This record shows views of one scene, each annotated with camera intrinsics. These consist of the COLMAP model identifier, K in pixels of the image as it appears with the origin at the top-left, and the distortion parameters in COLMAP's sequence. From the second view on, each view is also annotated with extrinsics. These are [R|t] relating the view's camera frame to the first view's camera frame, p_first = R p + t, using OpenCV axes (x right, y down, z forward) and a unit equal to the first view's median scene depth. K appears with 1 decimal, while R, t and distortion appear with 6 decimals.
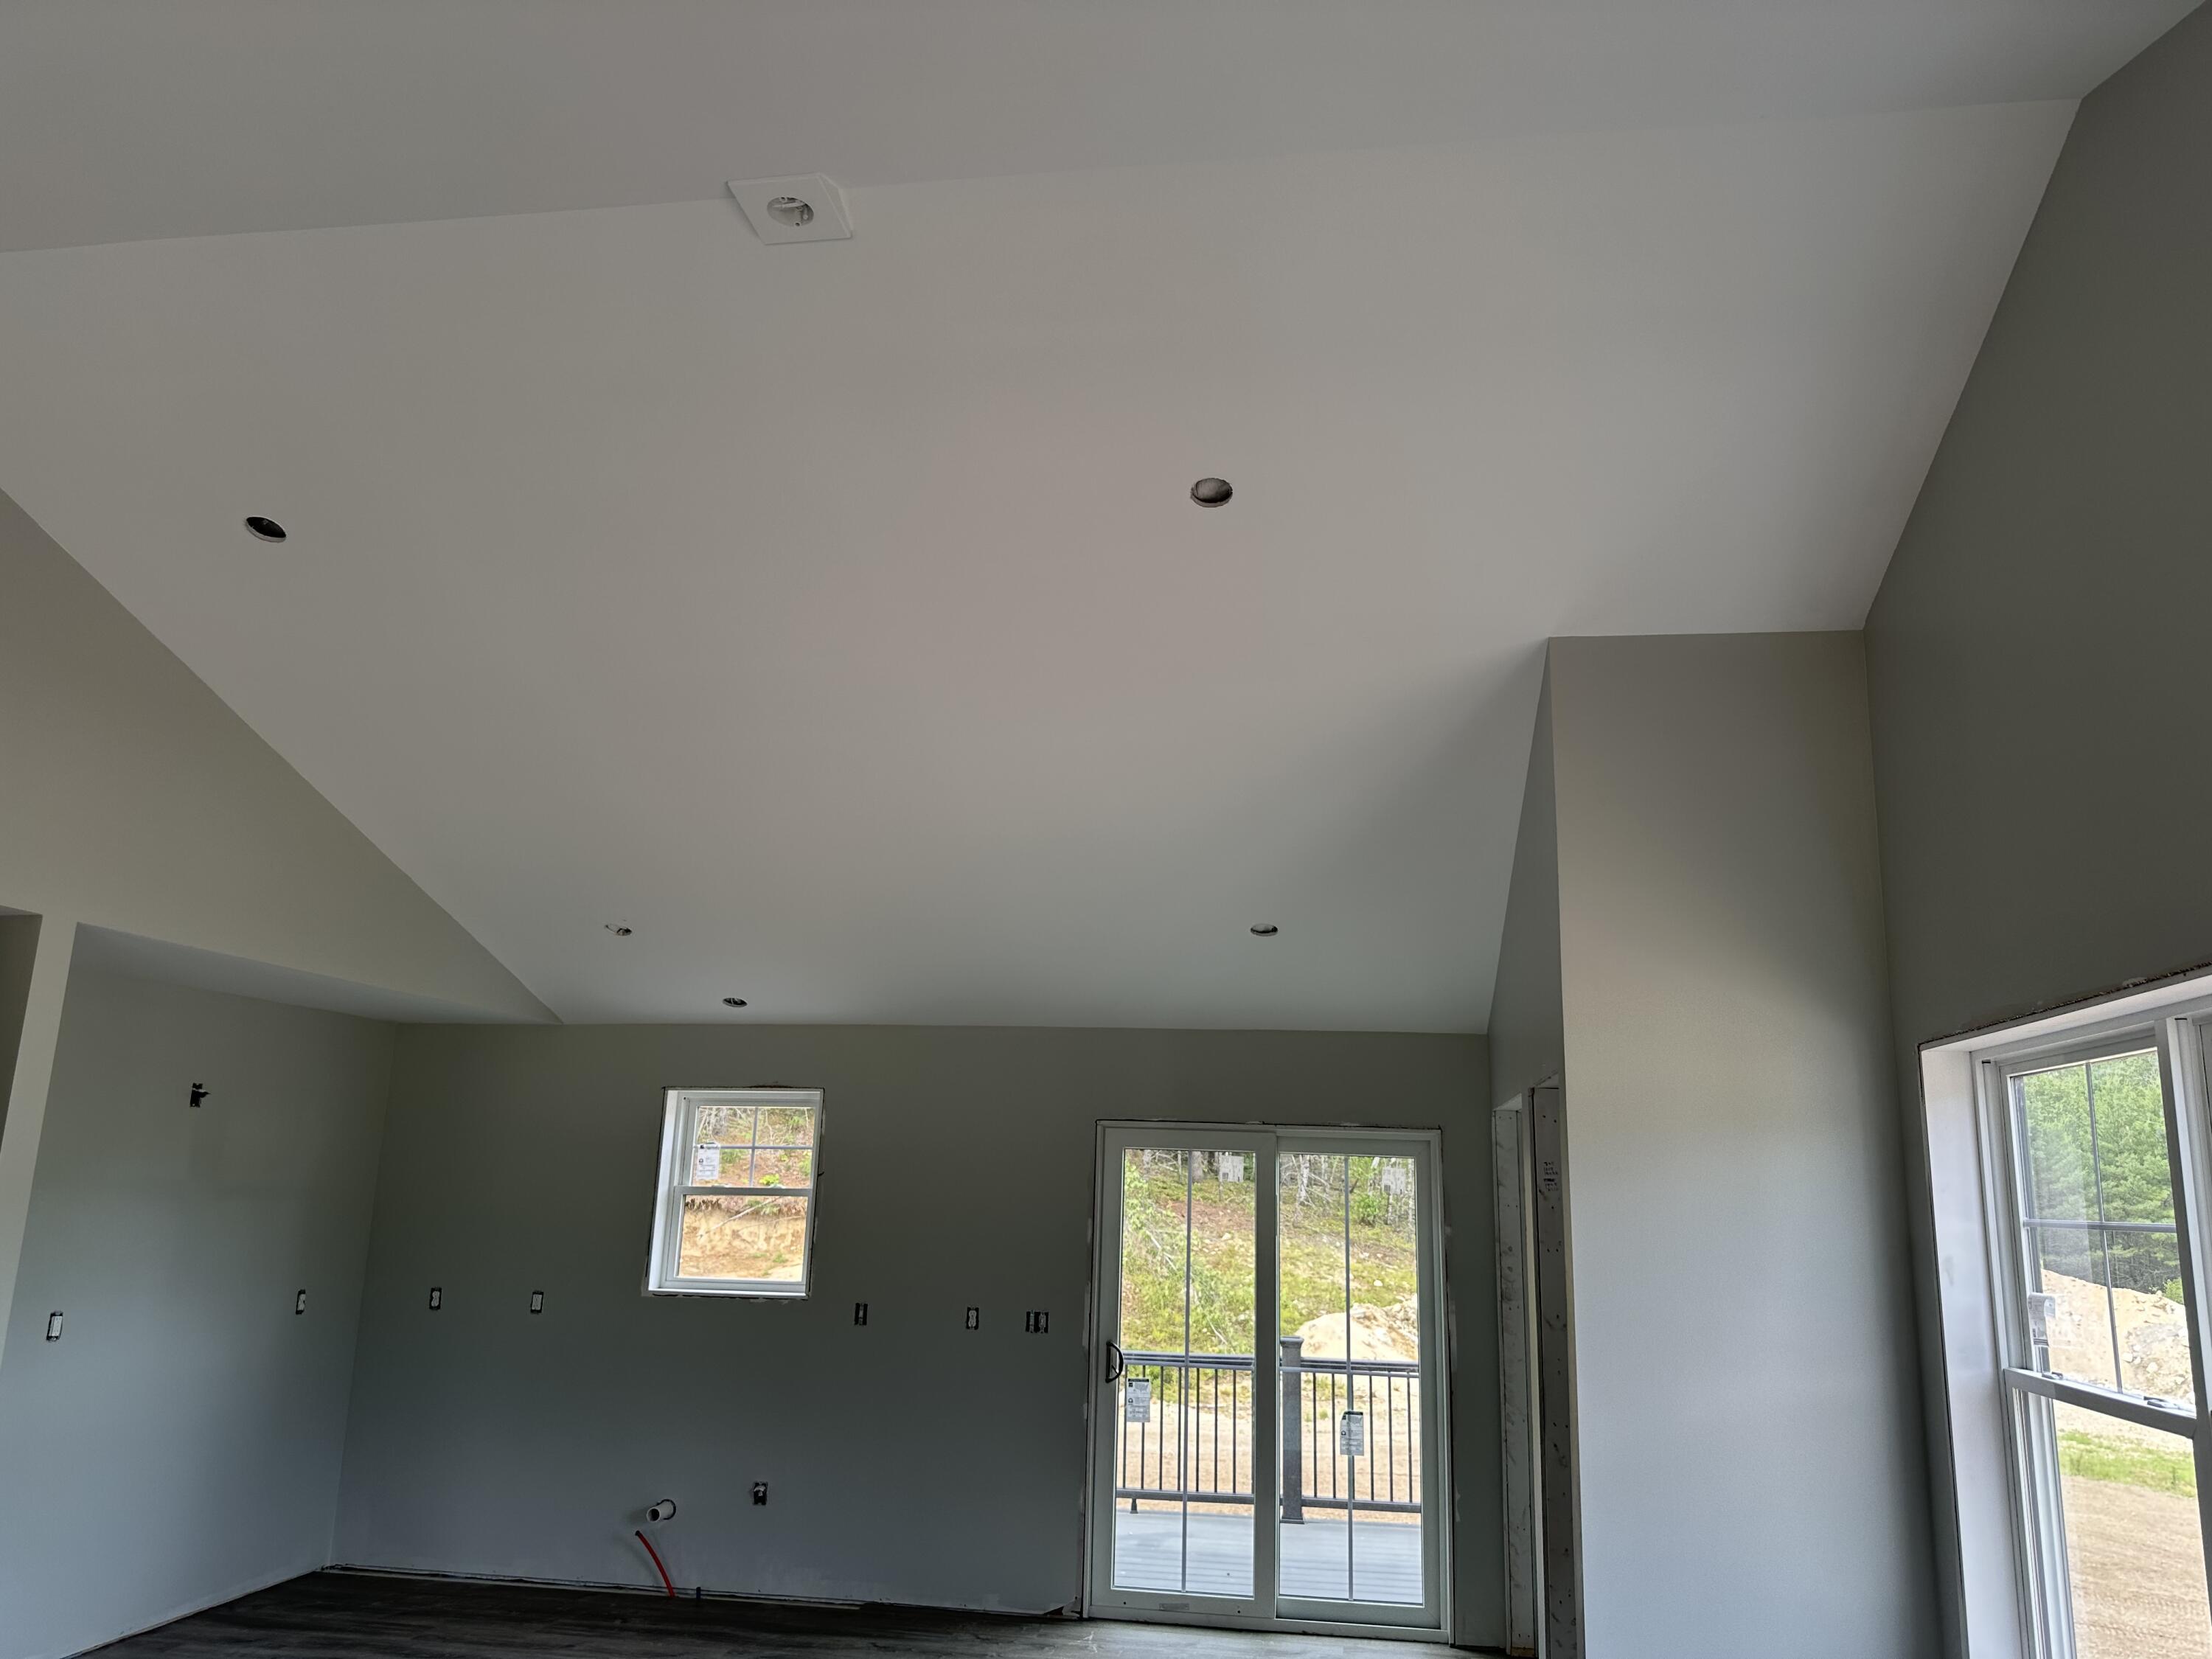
lens RADIAL K [[1584.8, 0, 1106.0], [0, 1584.8, 829.5], [0, 0, 1]] dist [0.061549, -0.073524]
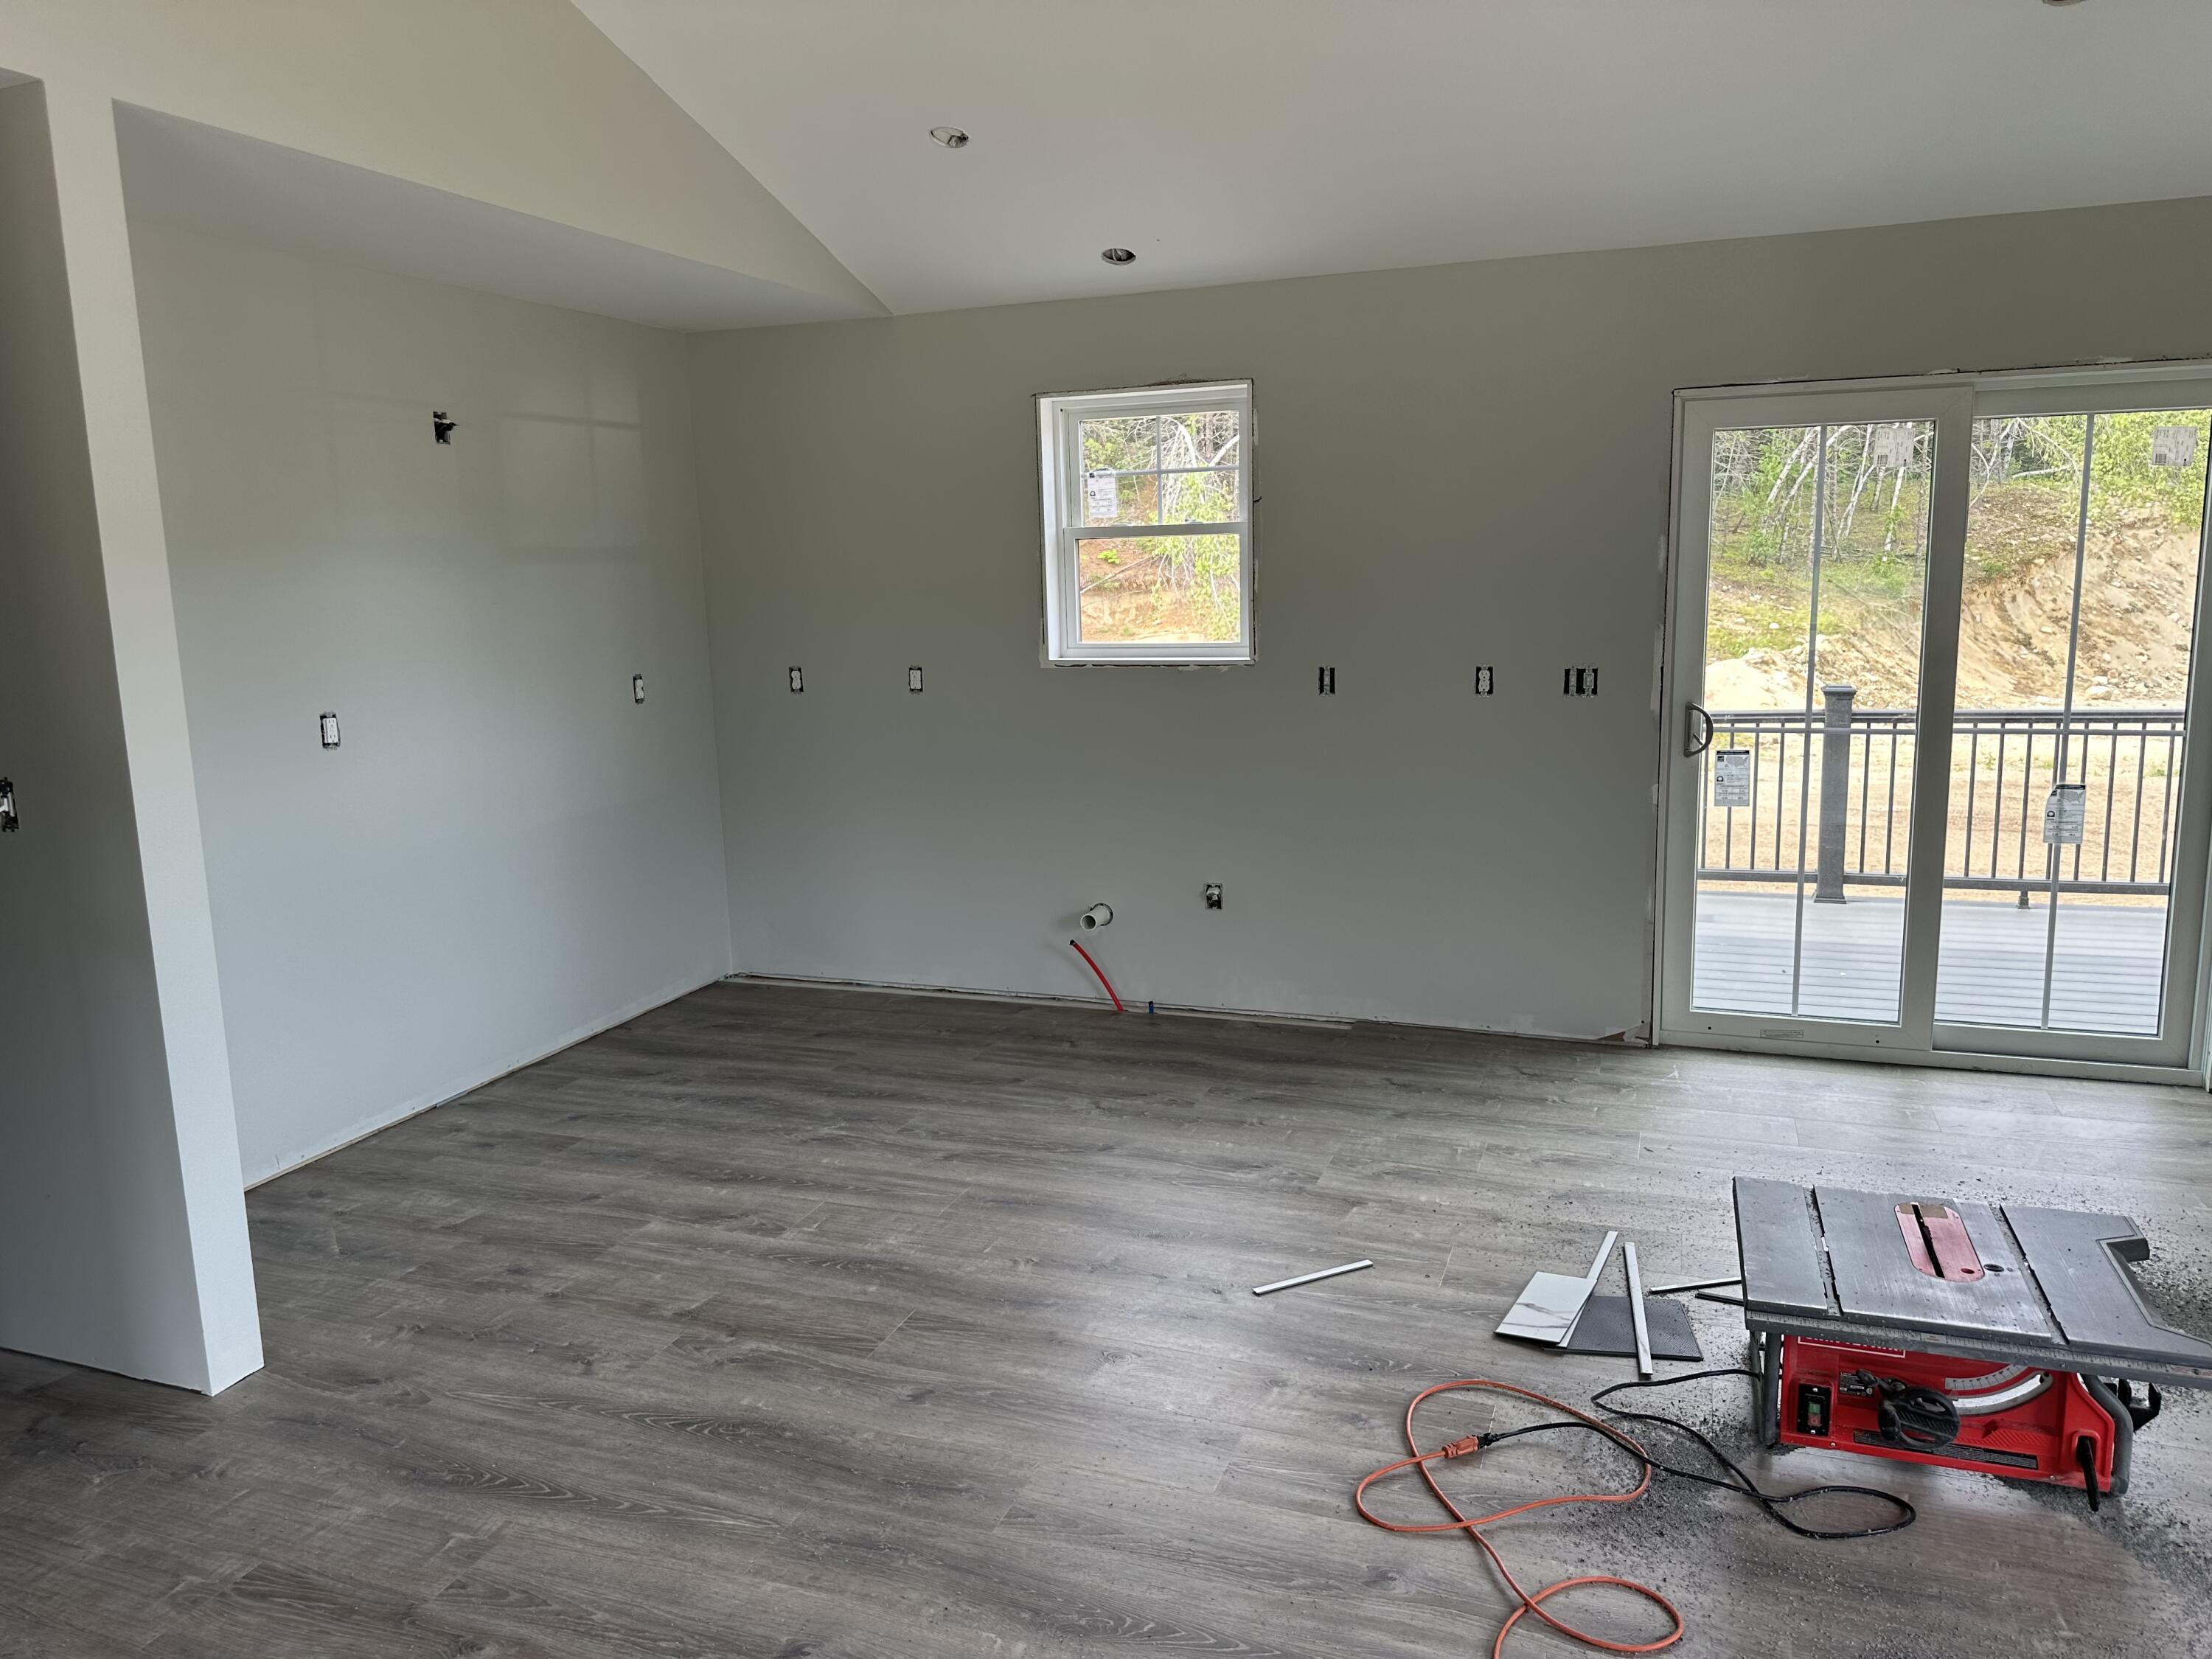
lens RADIAL K [[1584.8, 0, 1106.0], [0, 1584.8, 829.5], [0, 0, 1]] dist [0.061549, -0.073524]
pose [[0.978693, -0.019920, -0.204363, -0.107319], [0.096098, 0.923988, 0.370151, 0.085093], [0.181455, -0.381902, 0.906214, 0.286445]]
